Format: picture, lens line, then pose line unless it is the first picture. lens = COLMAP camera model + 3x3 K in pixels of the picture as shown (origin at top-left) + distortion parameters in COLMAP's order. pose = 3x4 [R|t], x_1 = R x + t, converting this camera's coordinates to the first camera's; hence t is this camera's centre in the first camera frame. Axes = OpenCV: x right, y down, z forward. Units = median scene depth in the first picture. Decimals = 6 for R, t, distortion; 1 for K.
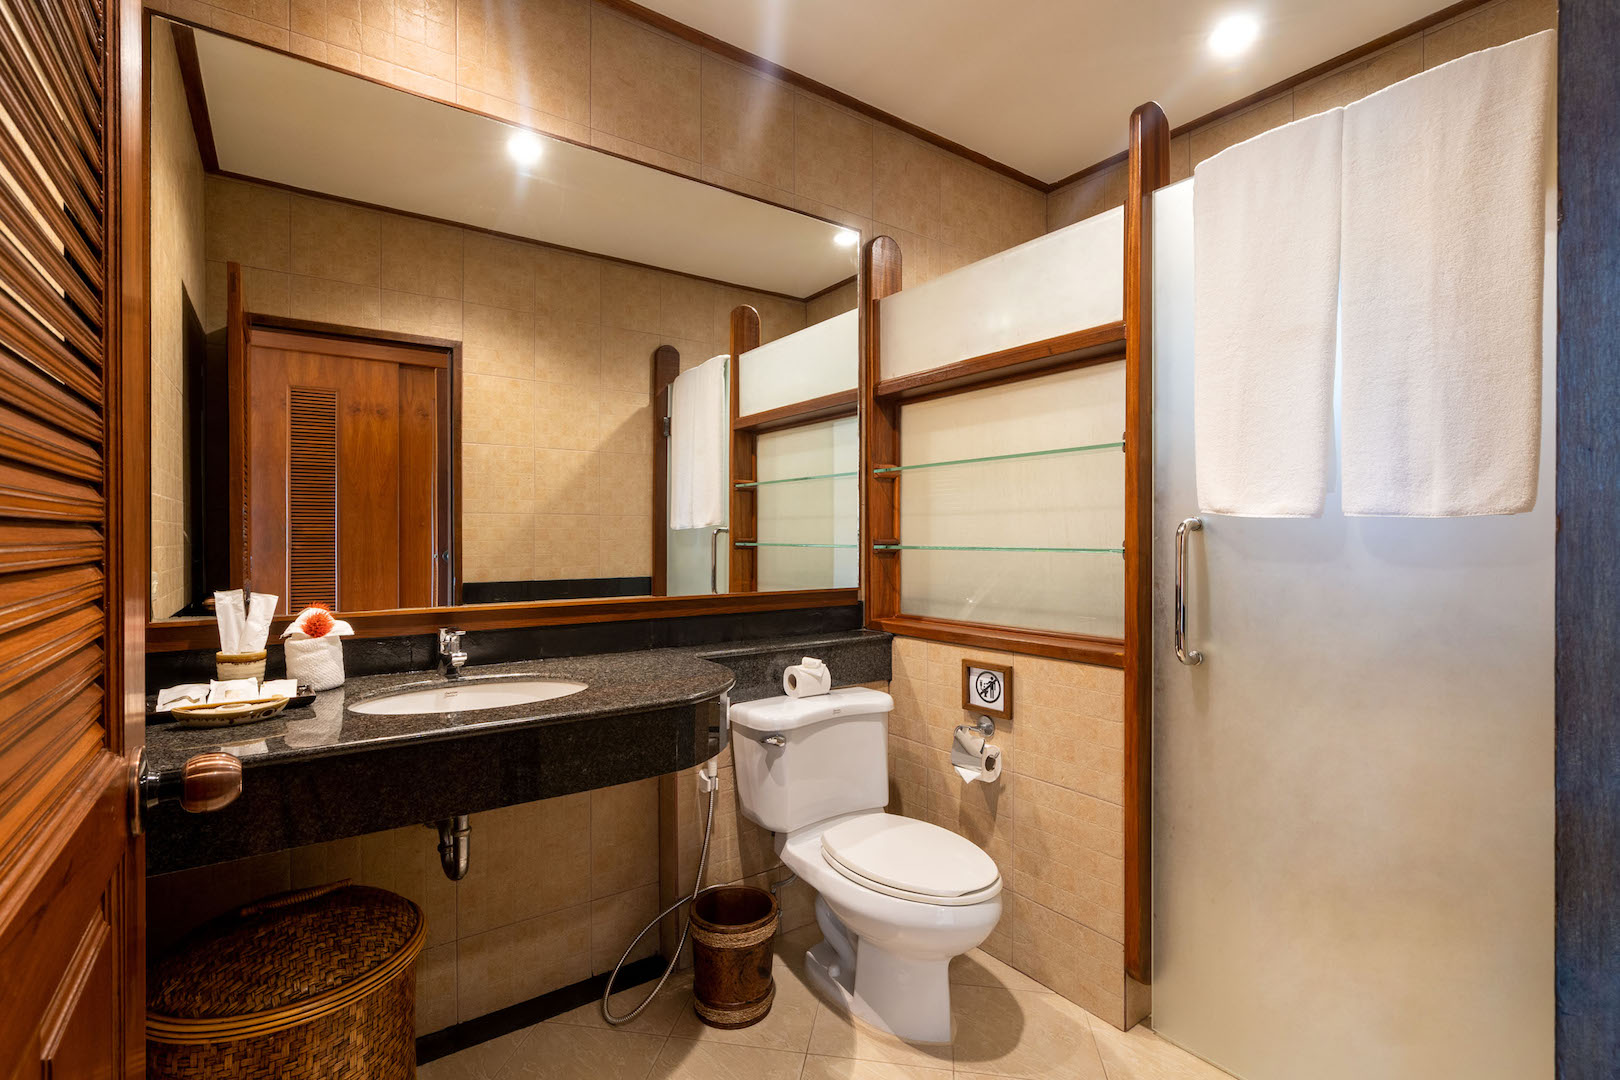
lens RADIAL K [[772.1, 0, 784.2], [0, 772.1, 531.5], [0, 0, 1]] dist [-0.014659, 0.007440]
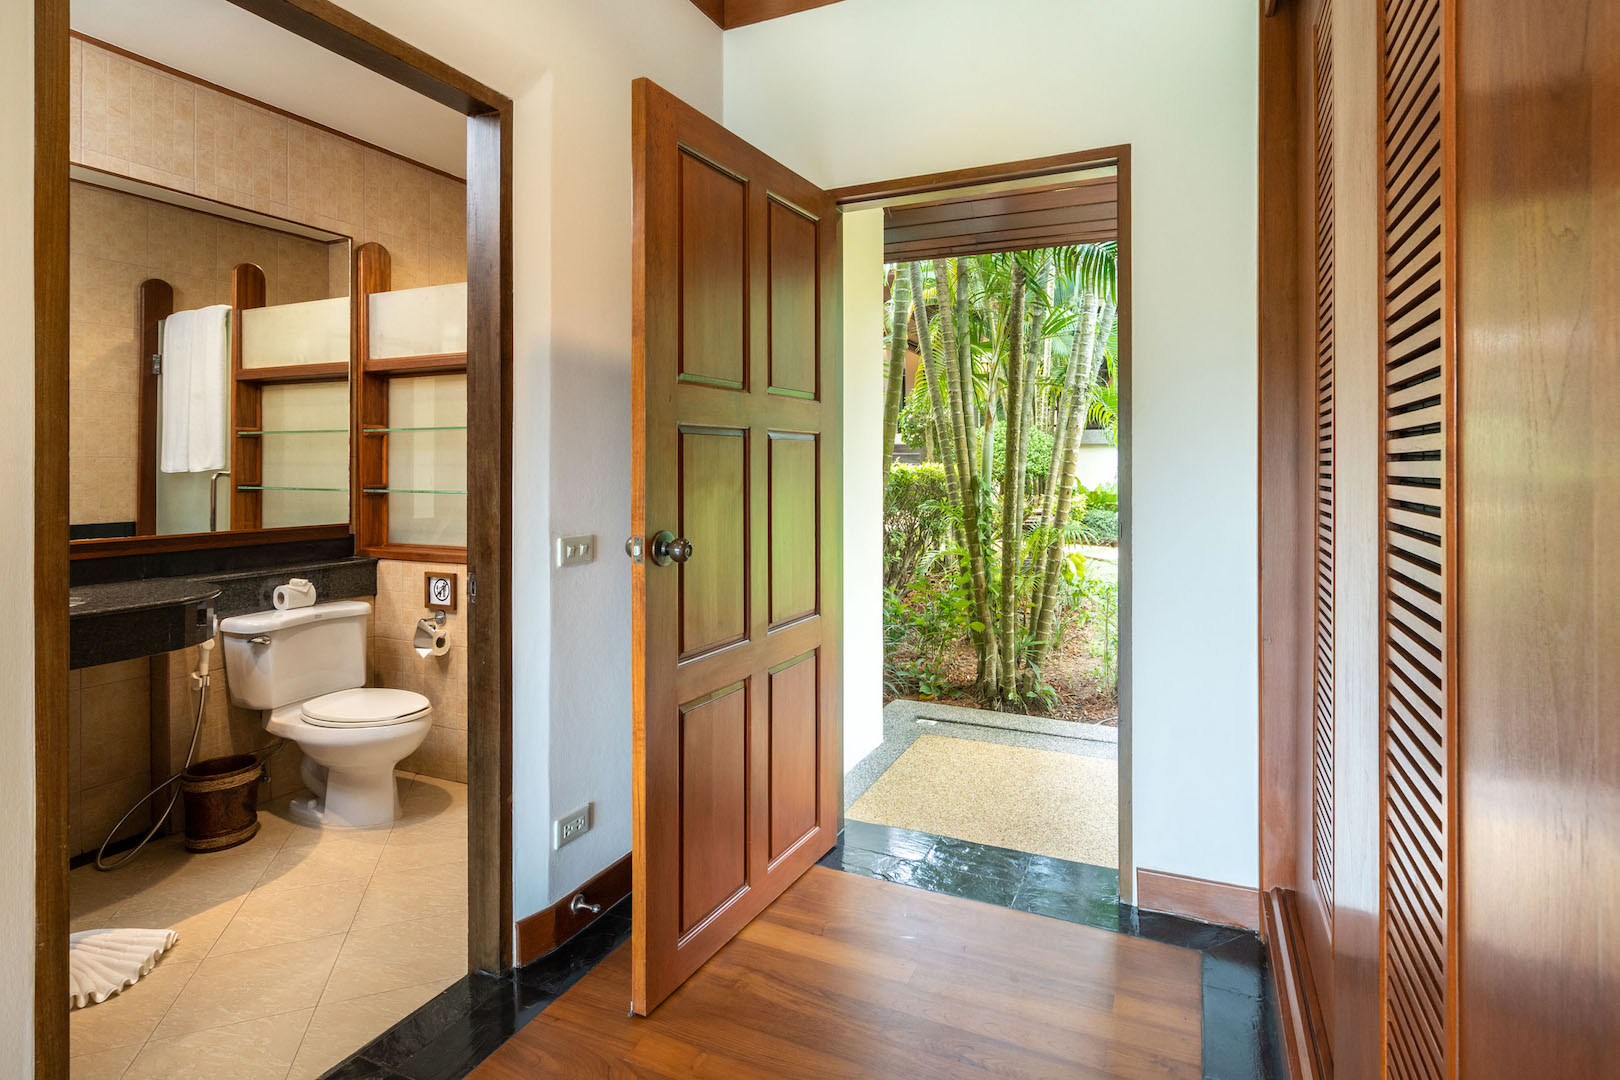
lens RADIAL K [[841.8, 0, 803.9], [0, 841.8, 462.9], [0, 0, 1]] dist [-0.000583, -0.000377]
pose [[0.874257, 0.000459, 0.485464, 0.088821], [-0.000880, 0.999999, 0.000639, -0.030711], [-0.485463, -0.000986, 0.874257, -0.627188]]
